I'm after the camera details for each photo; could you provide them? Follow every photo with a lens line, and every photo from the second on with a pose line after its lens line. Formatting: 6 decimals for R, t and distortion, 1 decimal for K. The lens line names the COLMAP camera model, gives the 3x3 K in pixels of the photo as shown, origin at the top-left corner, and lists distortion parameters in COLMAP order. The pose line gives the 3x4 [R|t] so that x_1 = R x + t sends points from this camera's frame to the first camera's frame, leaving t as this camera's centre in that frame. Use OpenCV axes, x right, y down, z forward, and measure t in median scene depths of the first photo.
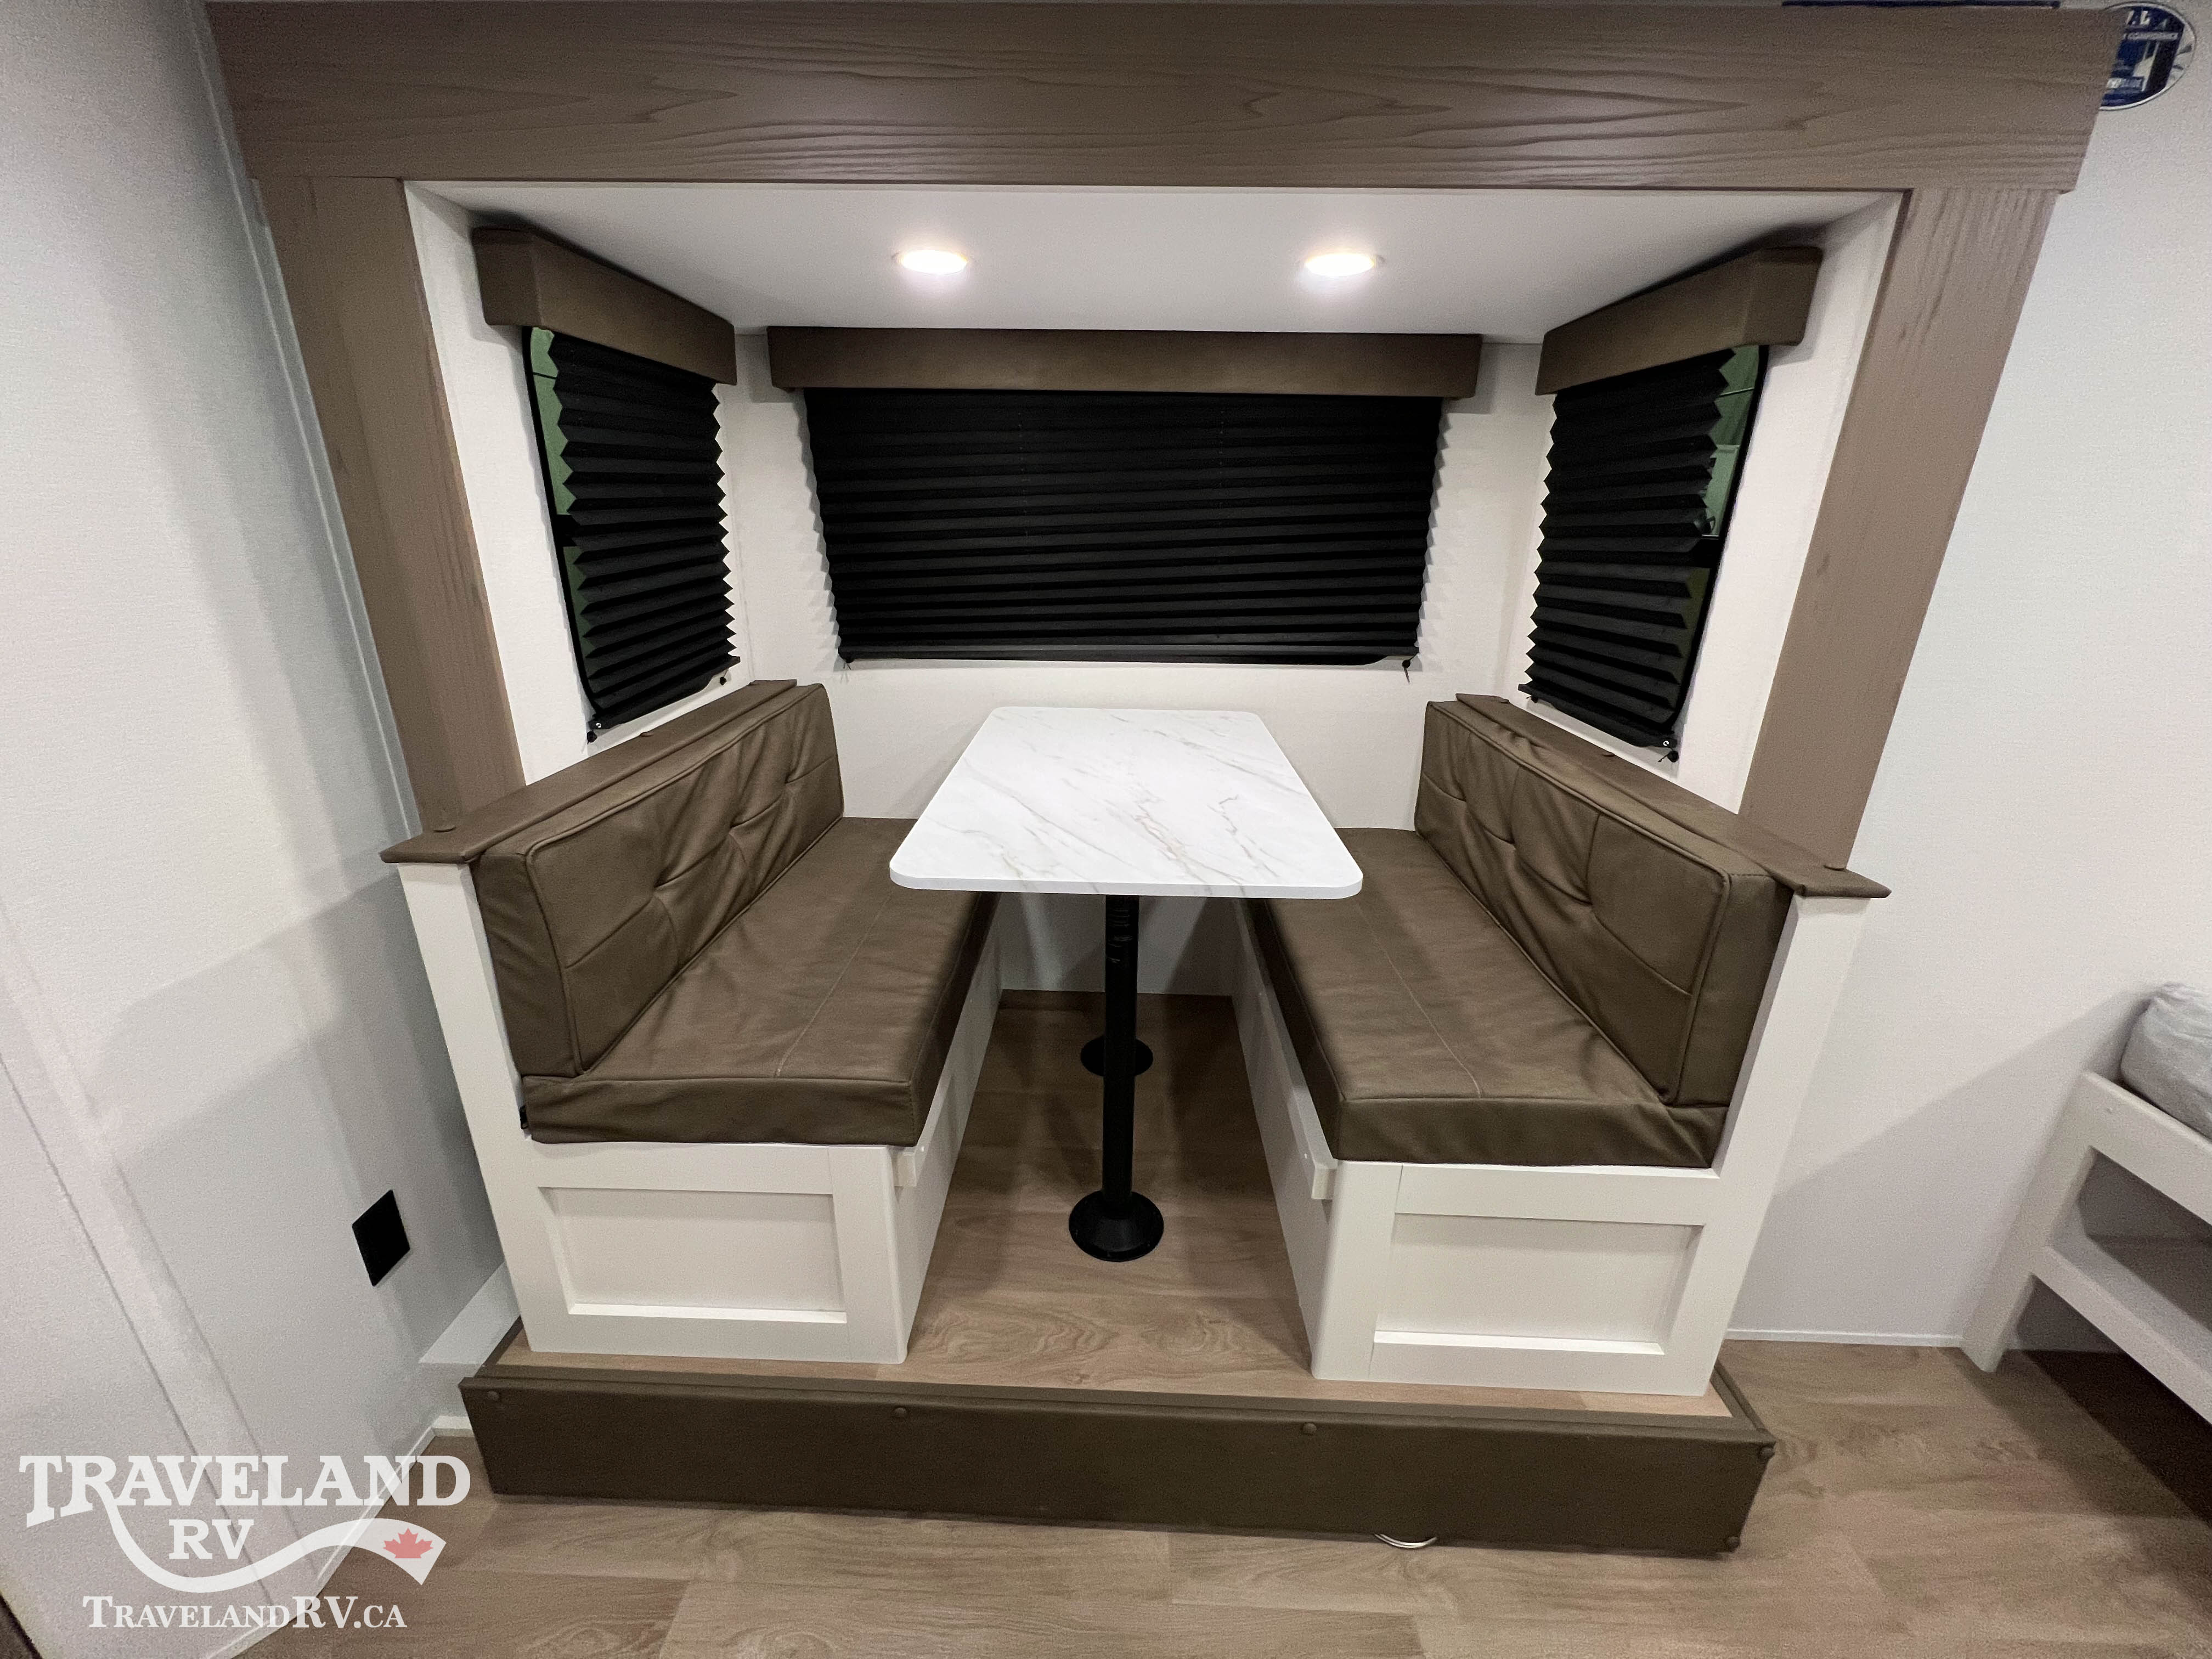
lens RADIAL K [[887.4, 0, 1102.0], [0, 887.4, 828.8], [0, 0, 1]] dist [-0.001617, 0.000731]
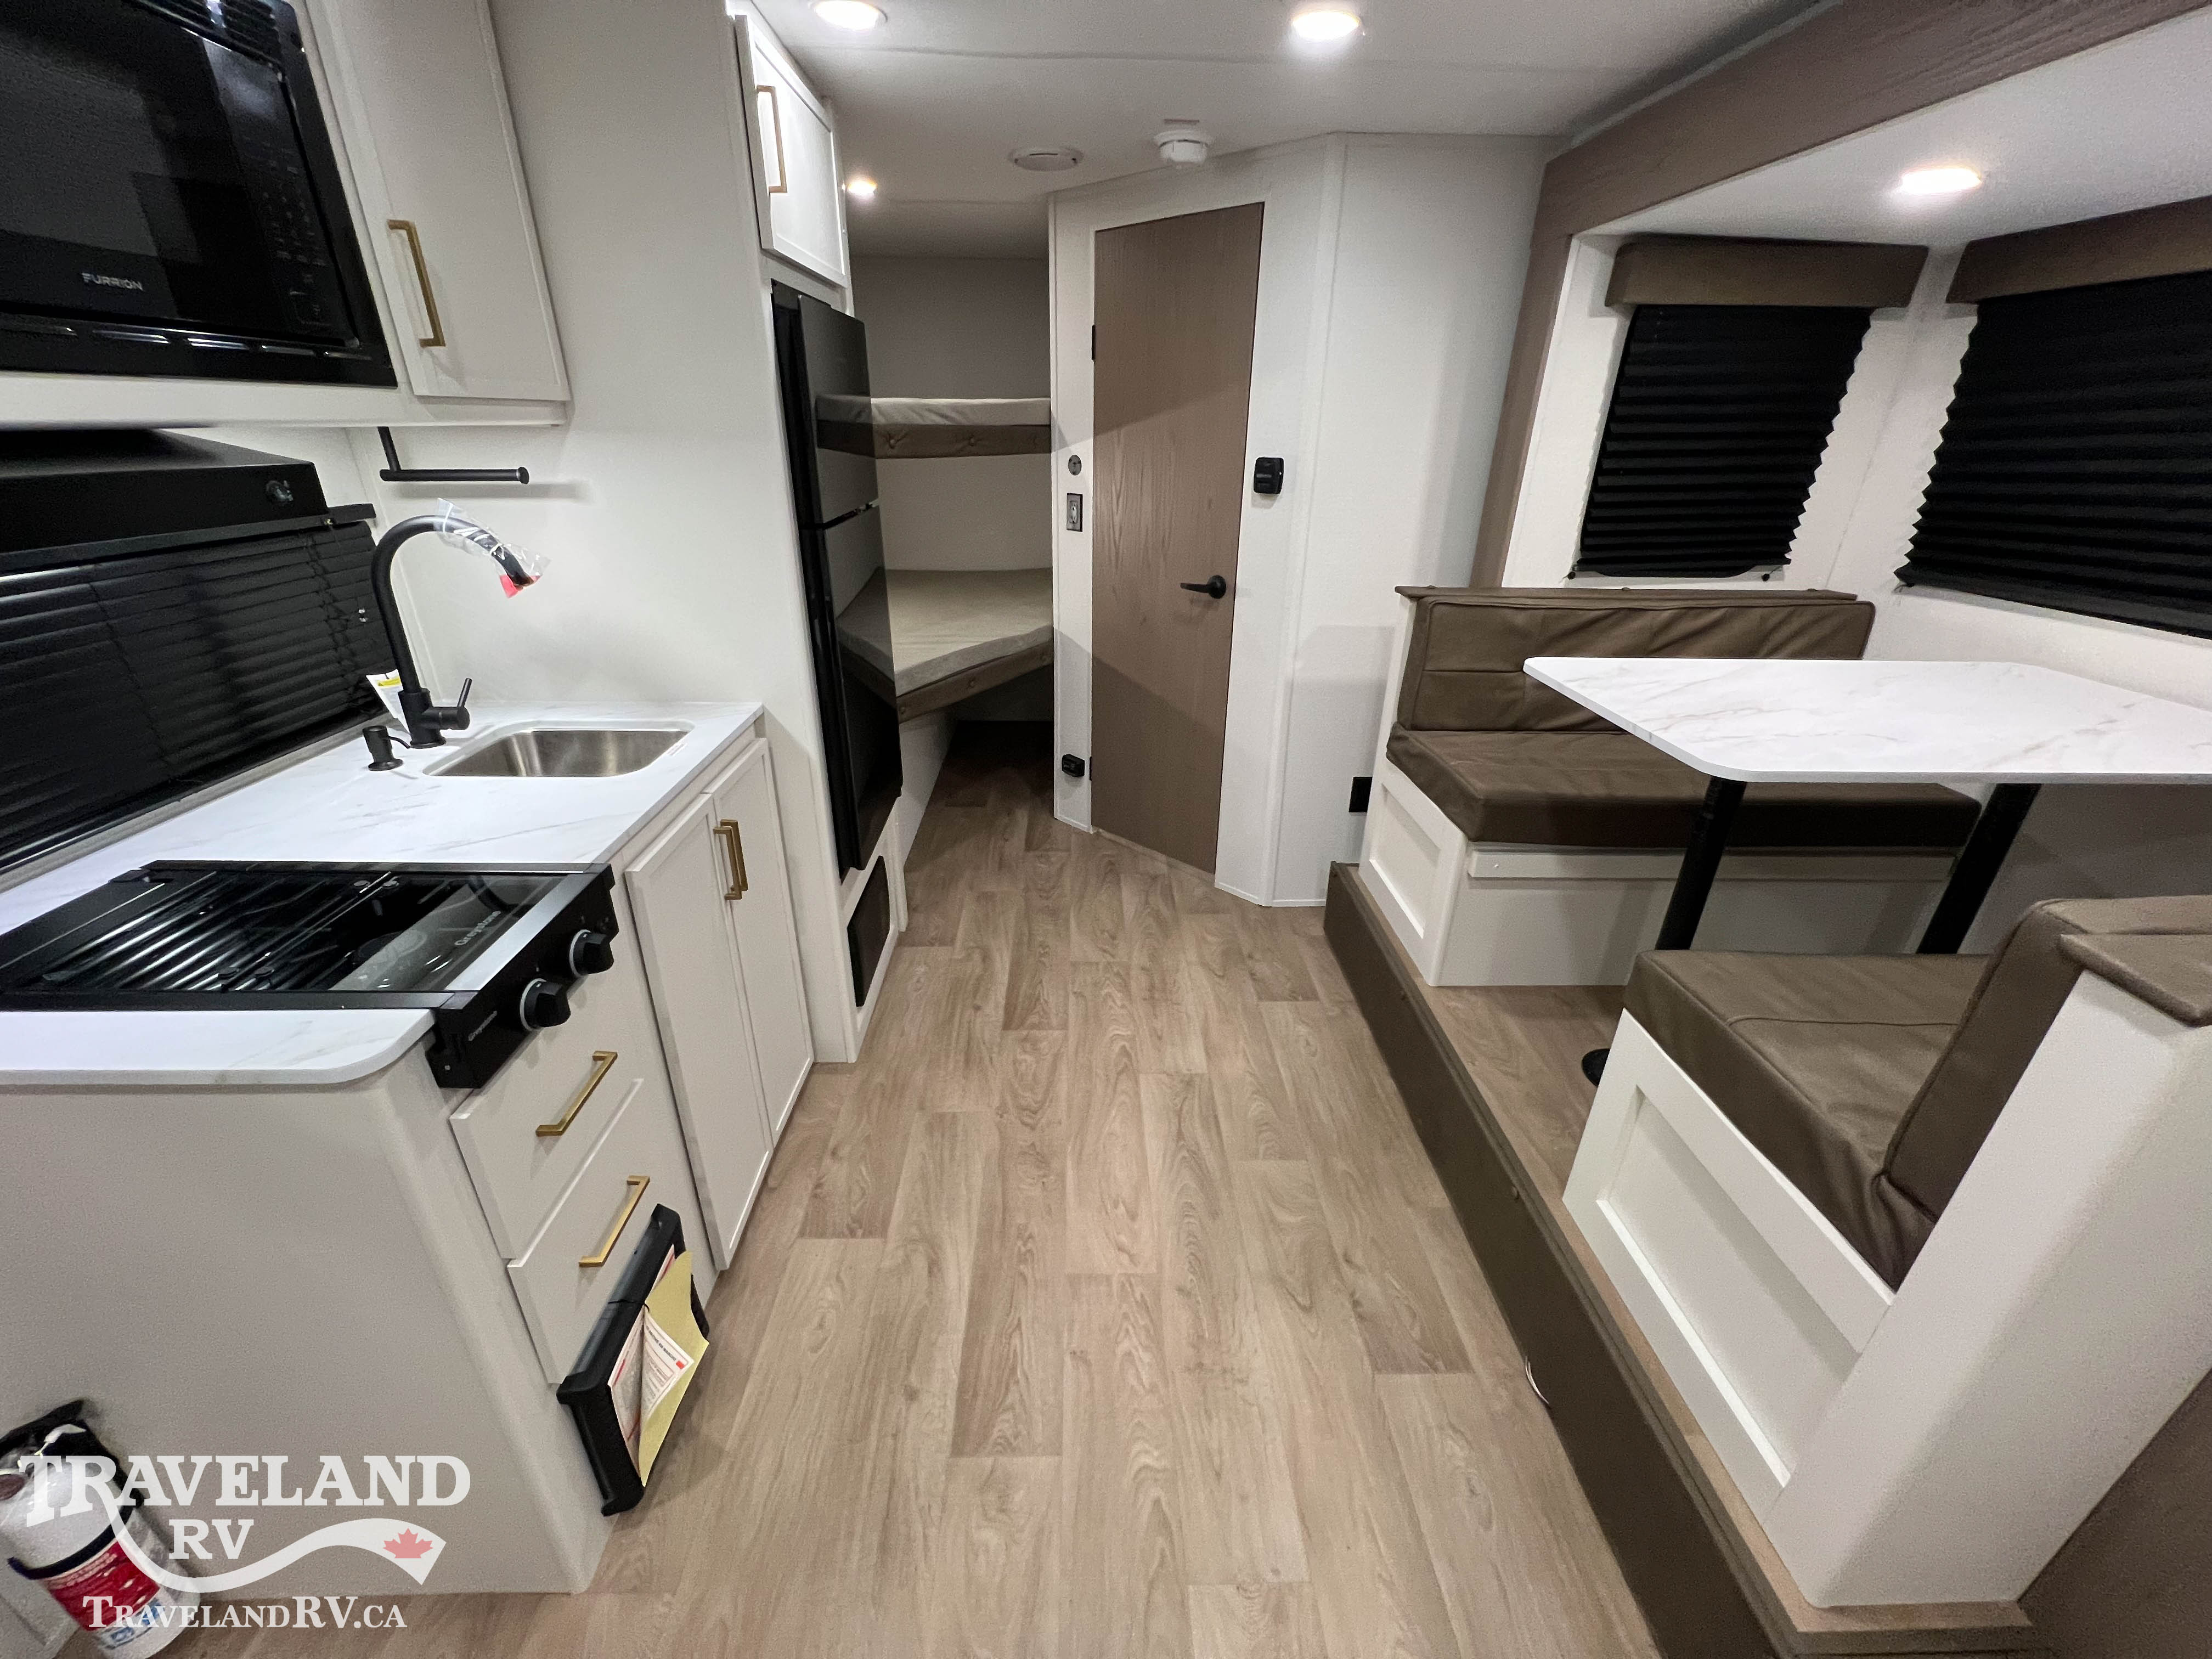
lens RADIAL K [[887.4, 0, 1101.7], [0, 887.4, 832.9], [0, 0, 1]] dist [-0.001617, 0.000731]
pose [[0.054100, 0.412093, -0.909534, 1.052743], [-0.350905, 0.860618, 0.369057, -0.001060], [0.934847, 0.299194, 0.191165, 0.083510]]
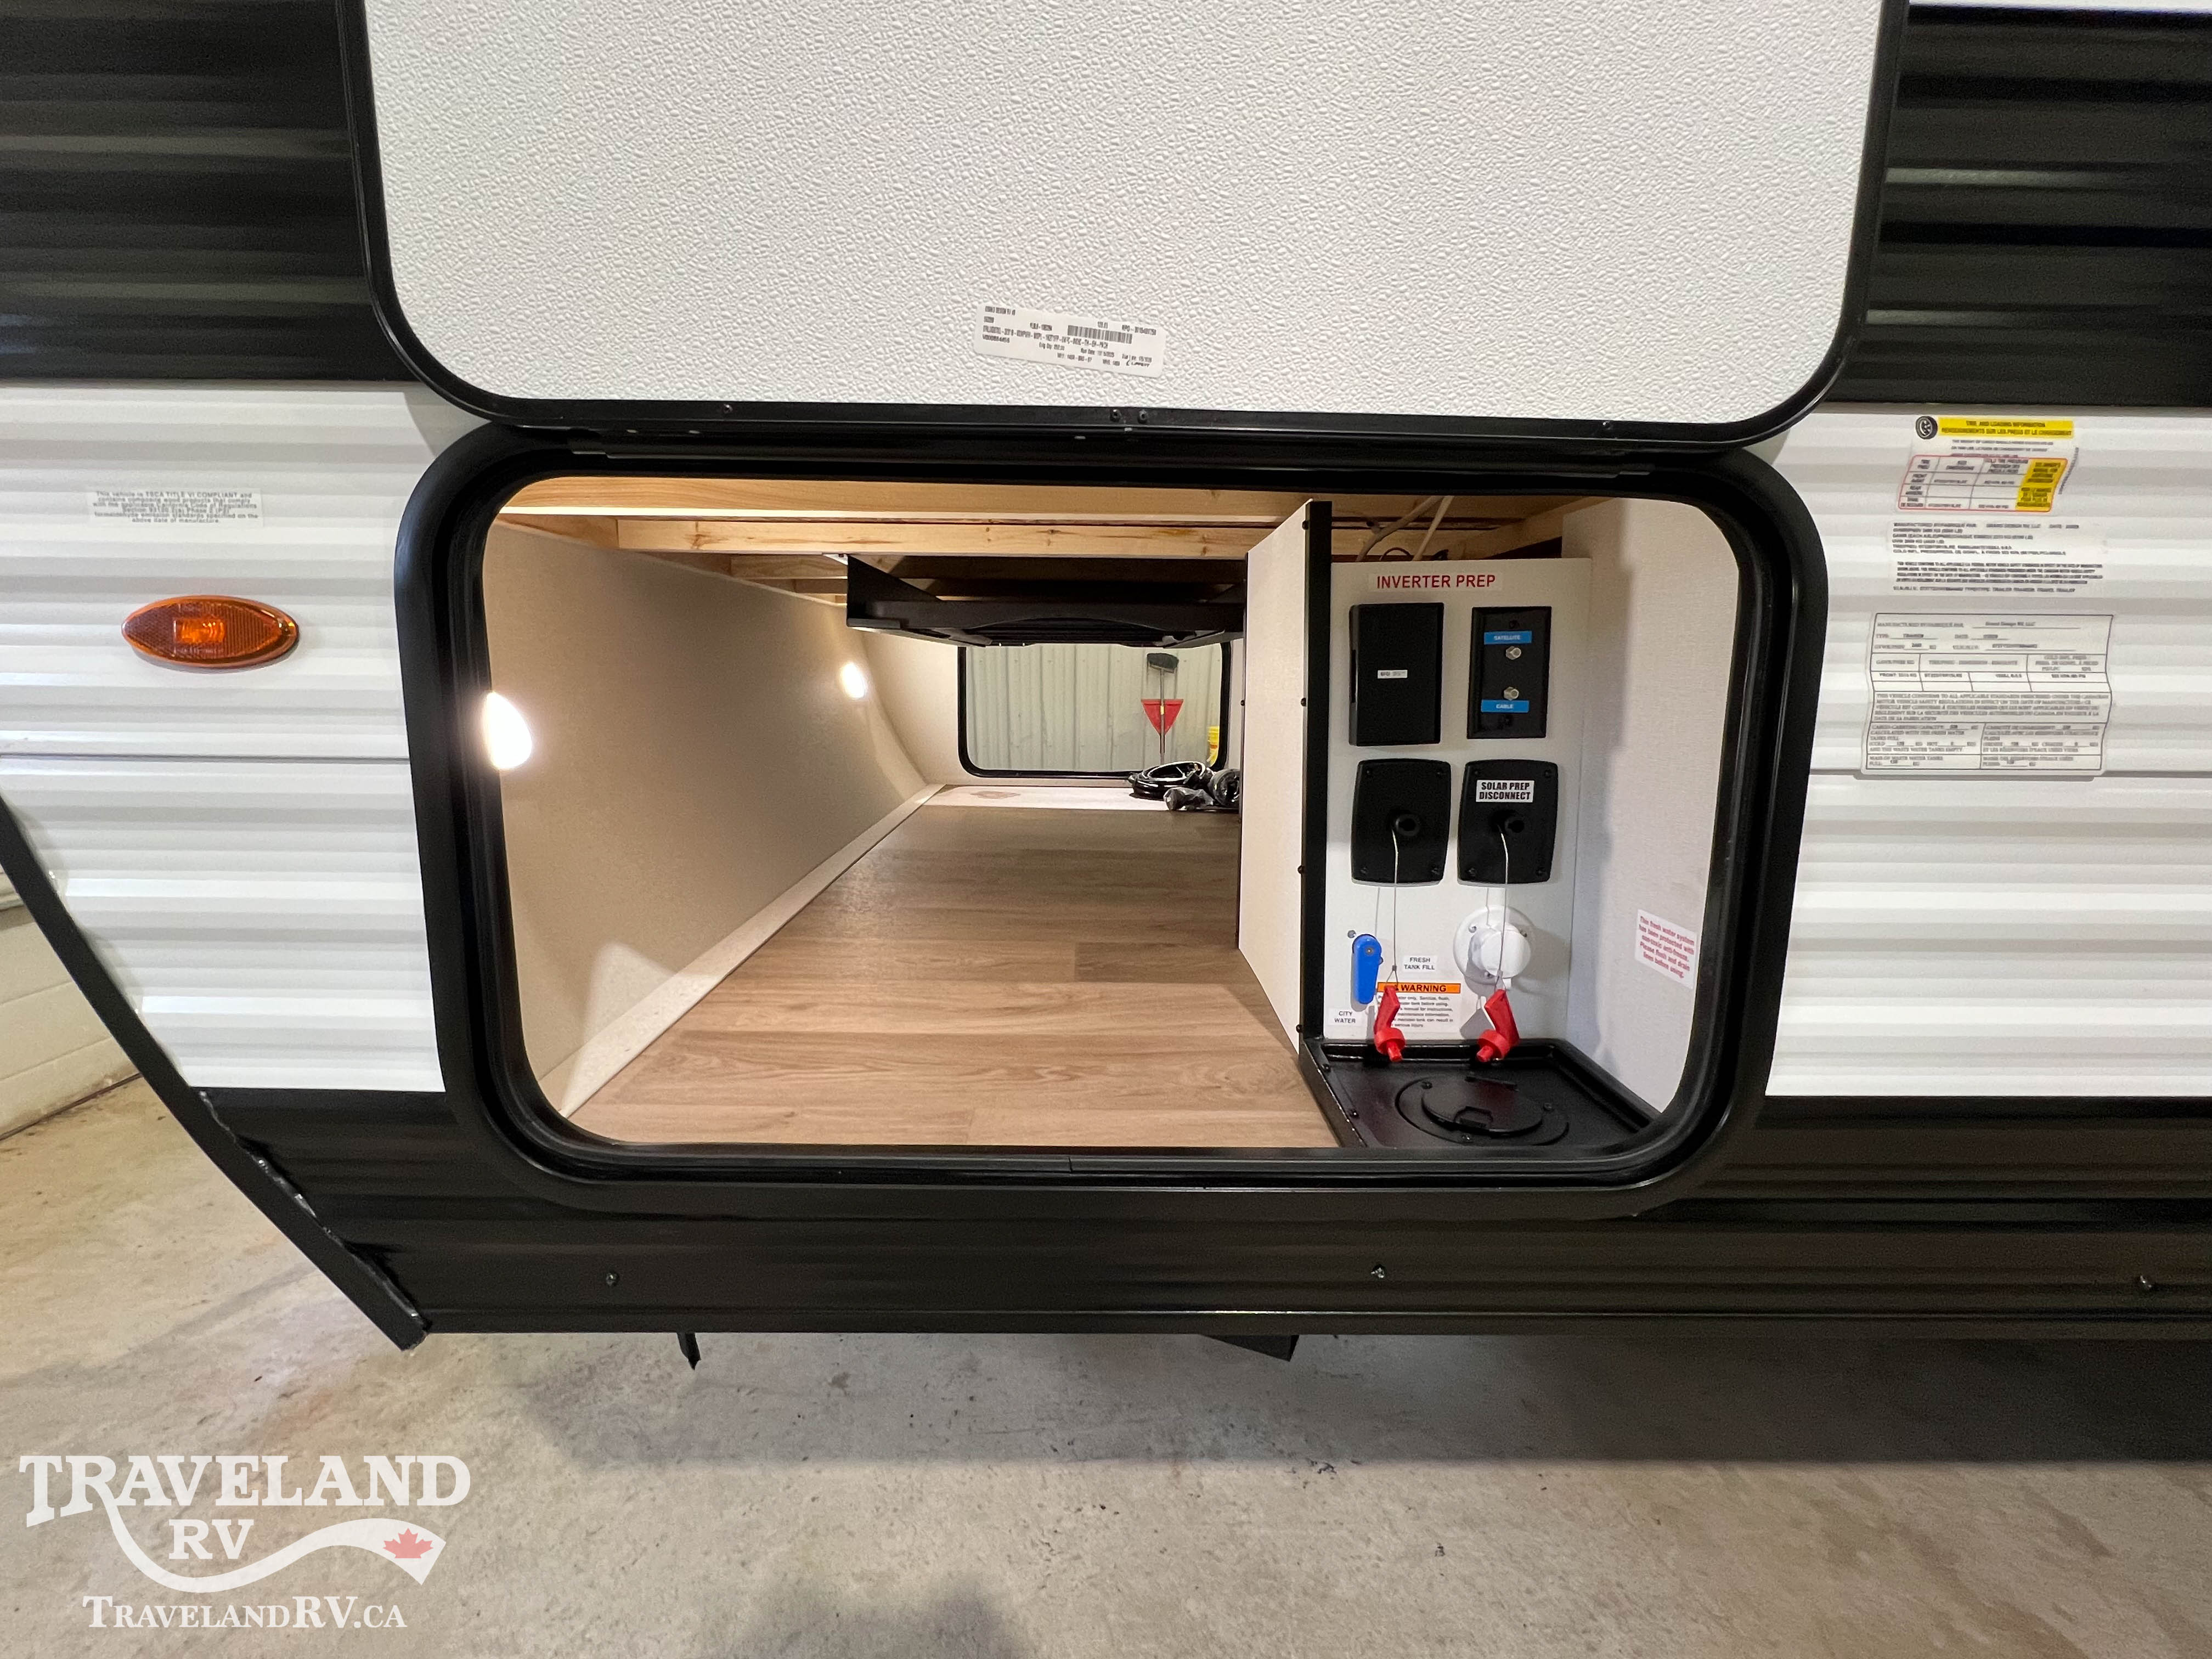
lens RADIAL K [[983.9, 0, 1107.9], [0, 983.9, 827.1], [0, 0, 1]] dist [-0.002249, -0.000392]
pose [[-0.998431, -0.024917, -0.050153, 0.118655], [-0.046072, 0.874590, 0.482669, 0.533216], [0.031837, 0.484222, -0.874366, 0.940749]]
